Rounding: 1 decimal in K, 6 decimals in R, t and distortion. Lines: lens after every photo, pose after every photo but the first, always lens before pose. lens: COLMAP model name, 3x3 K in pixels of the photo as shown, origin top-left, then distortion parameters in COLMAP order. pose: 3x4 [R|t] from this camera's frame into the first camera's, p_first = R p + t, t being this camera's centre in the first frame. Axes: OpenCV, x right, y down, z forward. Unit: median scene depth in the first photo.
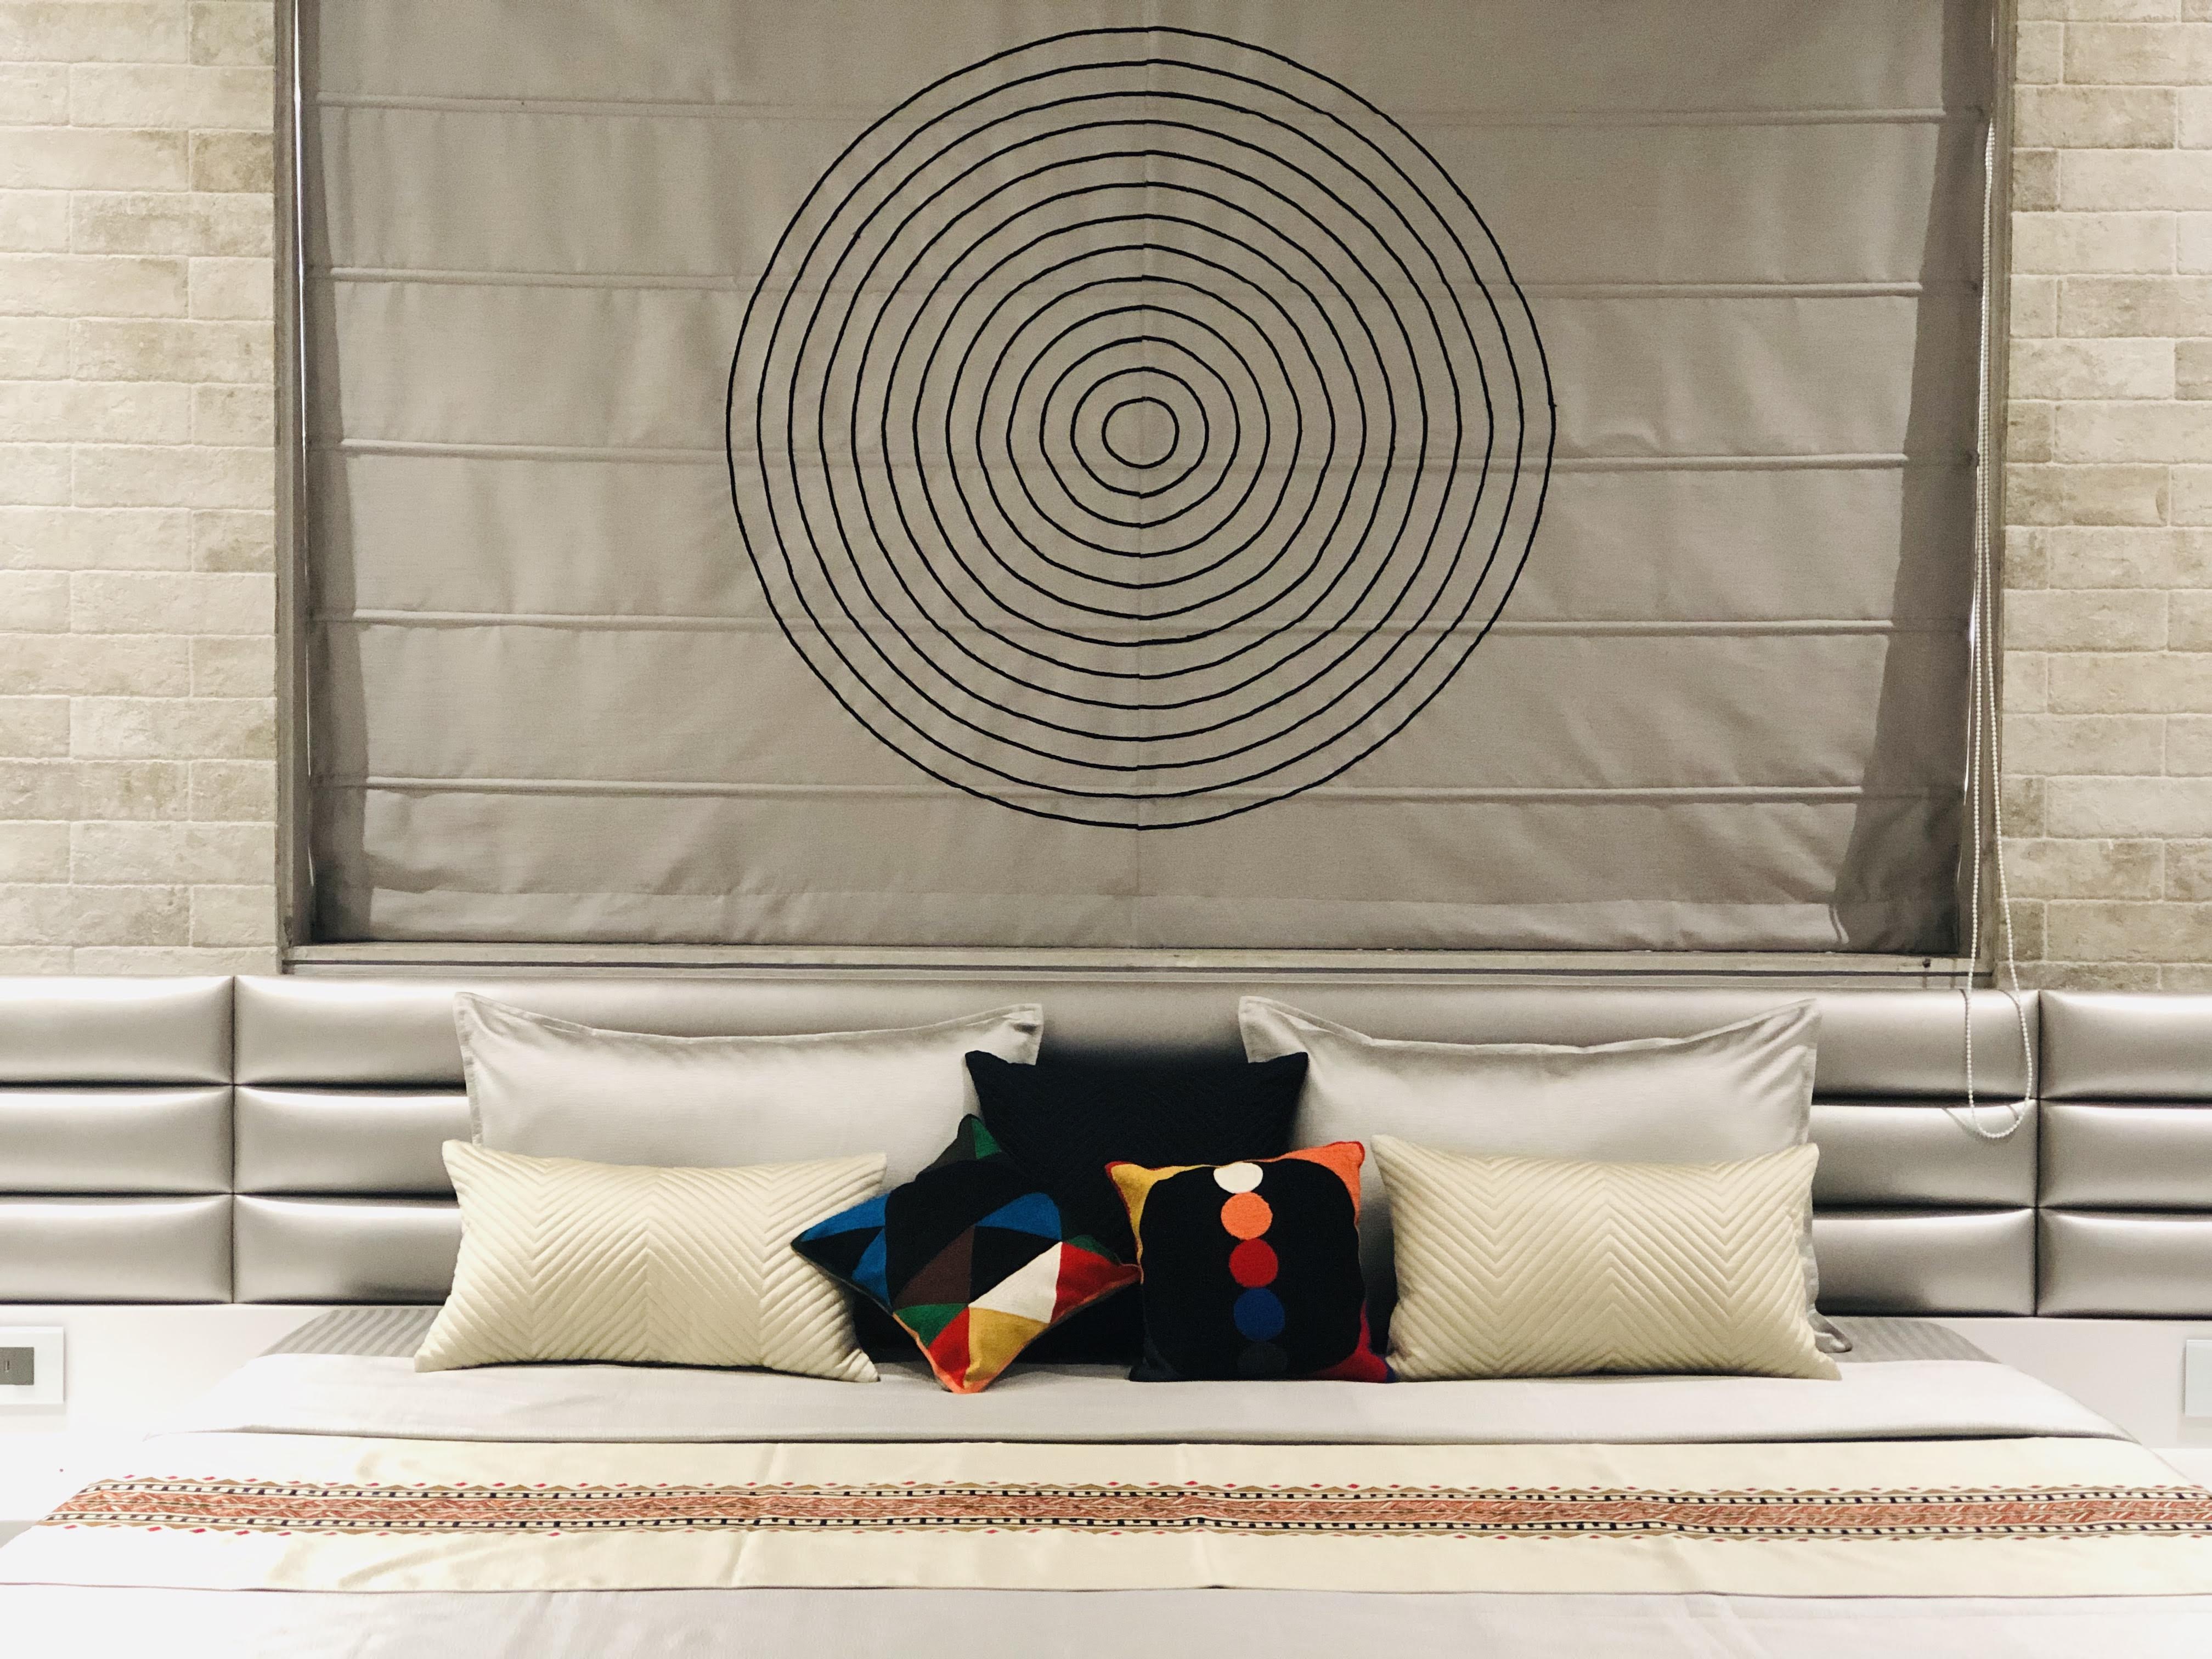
lens RADIAL K [[3584.9, 0, 1106.0], [0, 3584.9, 829.5], [0, 0, 1]] dist [0.066448, 0.266812]
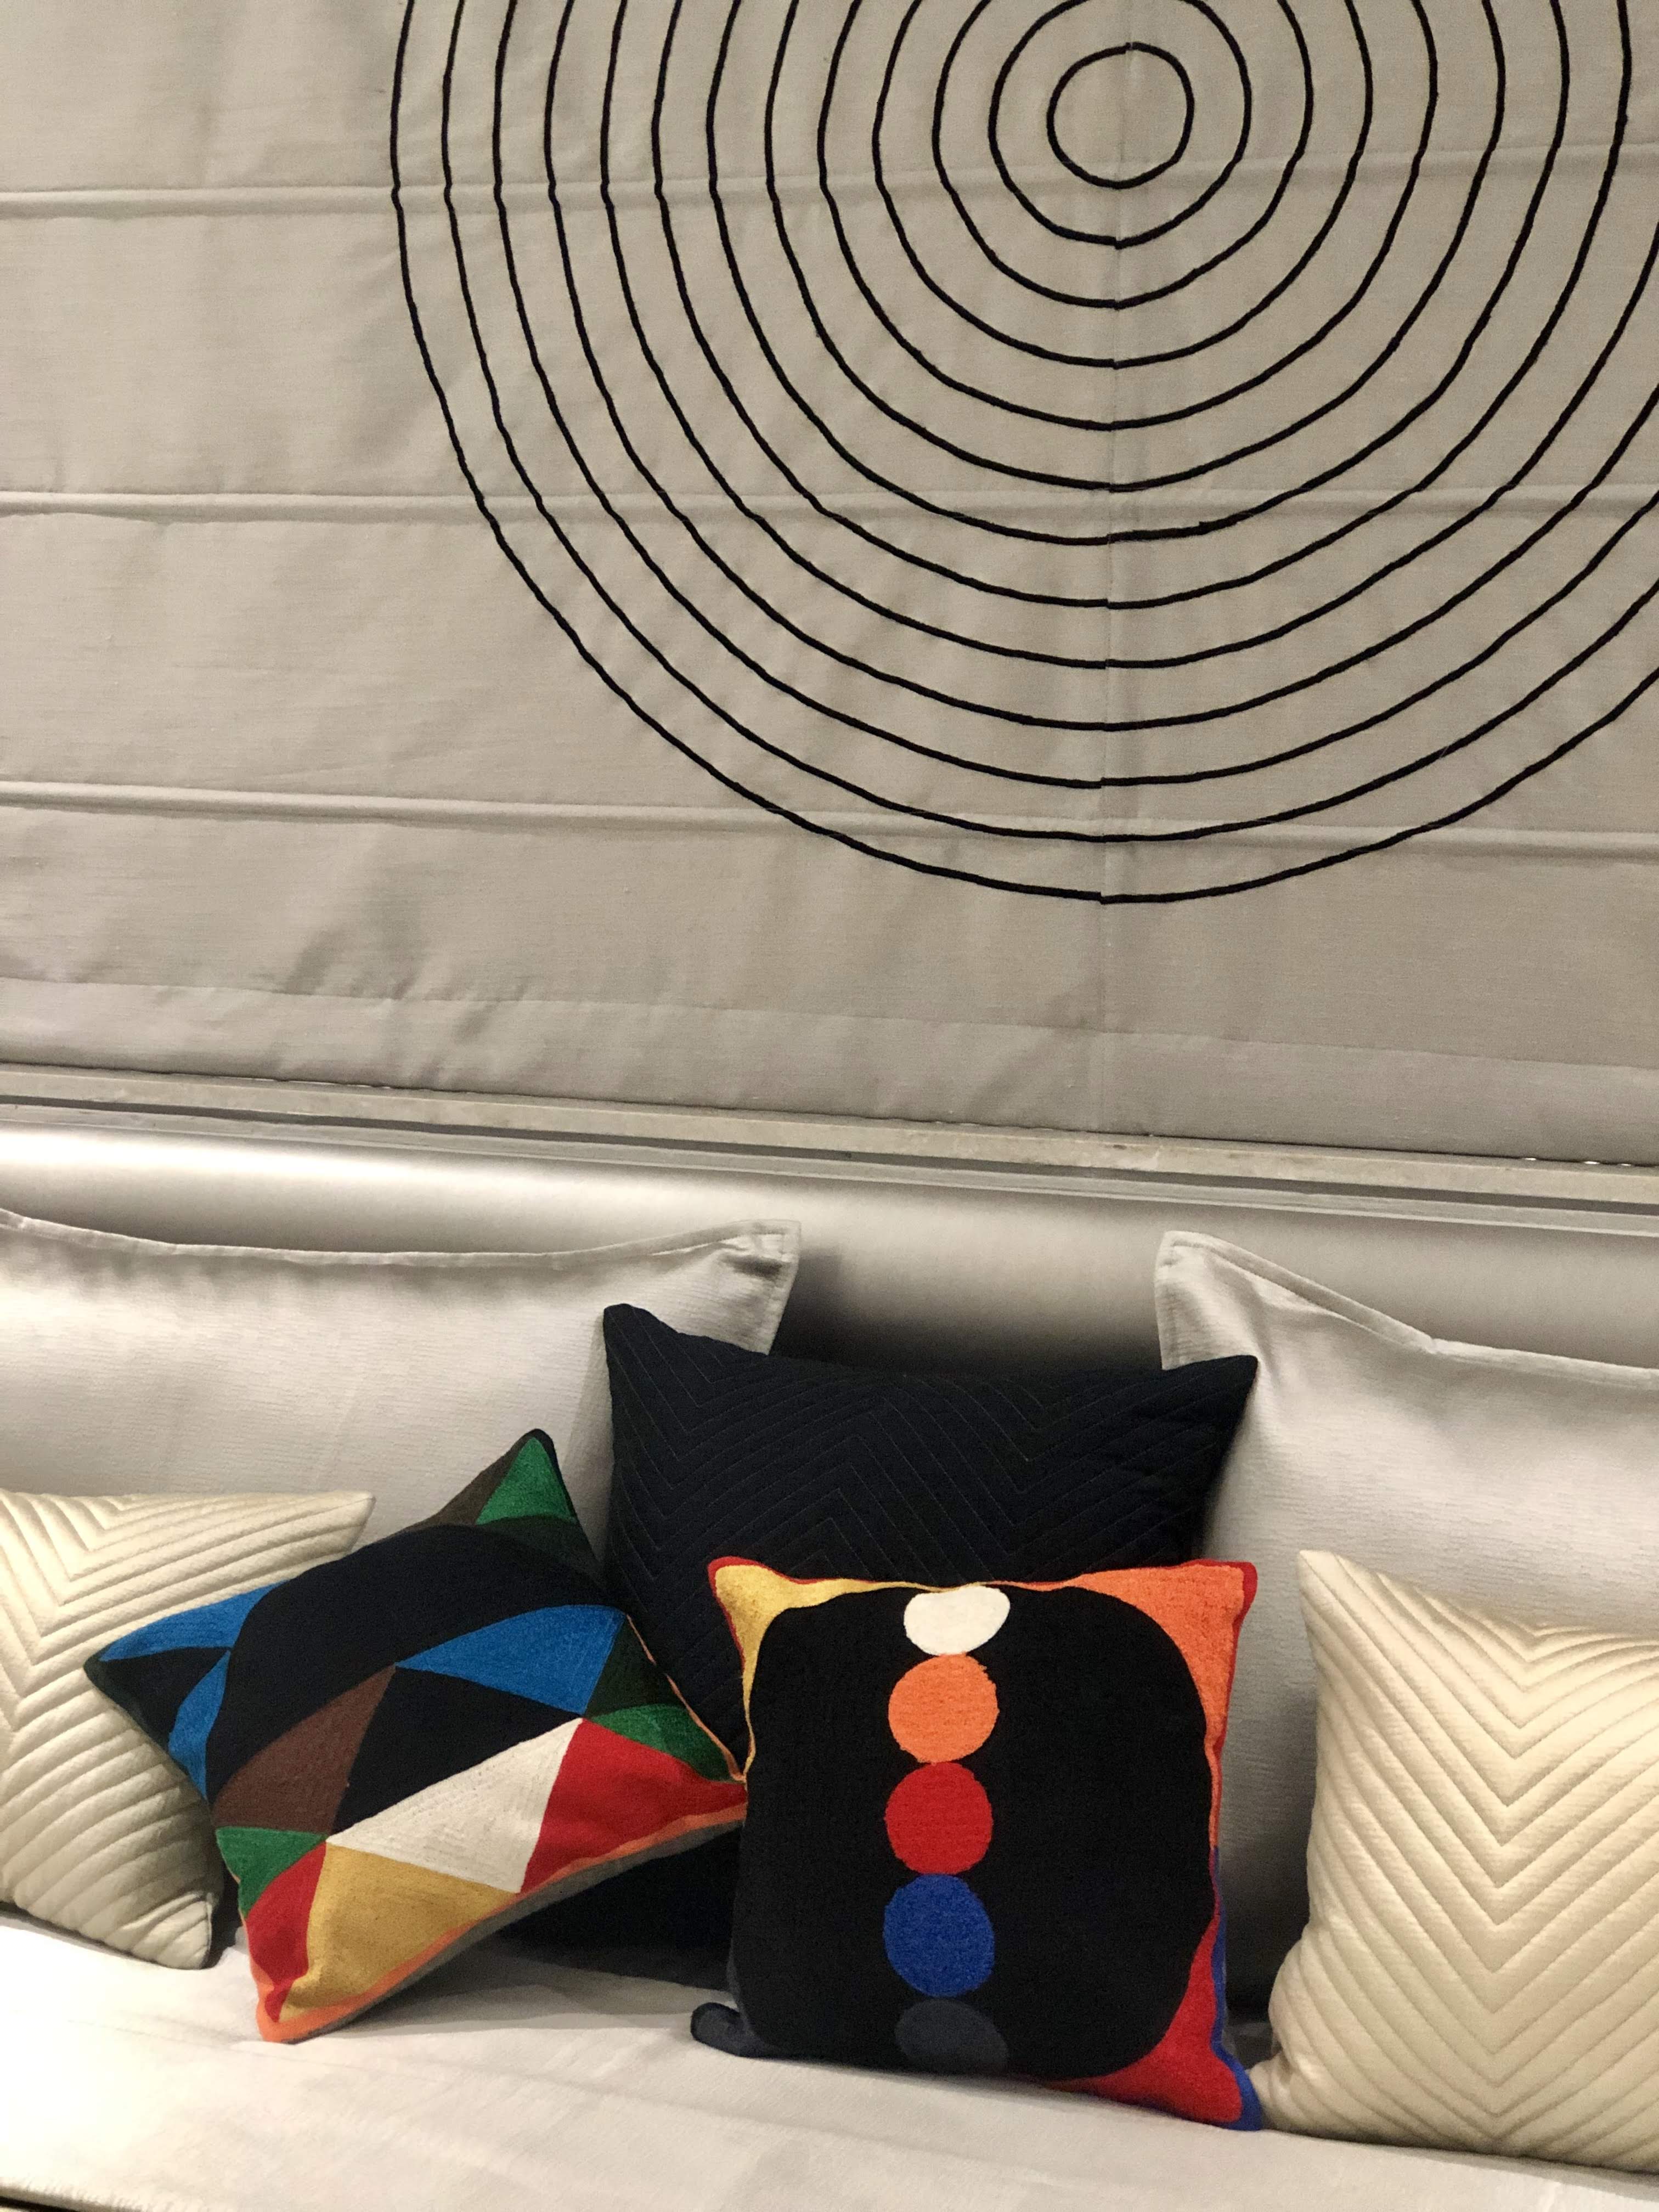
lens RADIAL K [[3584.9, 0, 829.5], [0, 3584.9, 1106.0], [0, 0, 1]] dist [0.066448, 0.266812]
pose [[0.930544, 0.049926, -0.362762, 0.163539], [-0.046501, 0.998753, 0.018173, 0.021887], [0.363217, -0.000042, 0.931705, 0.507983]]
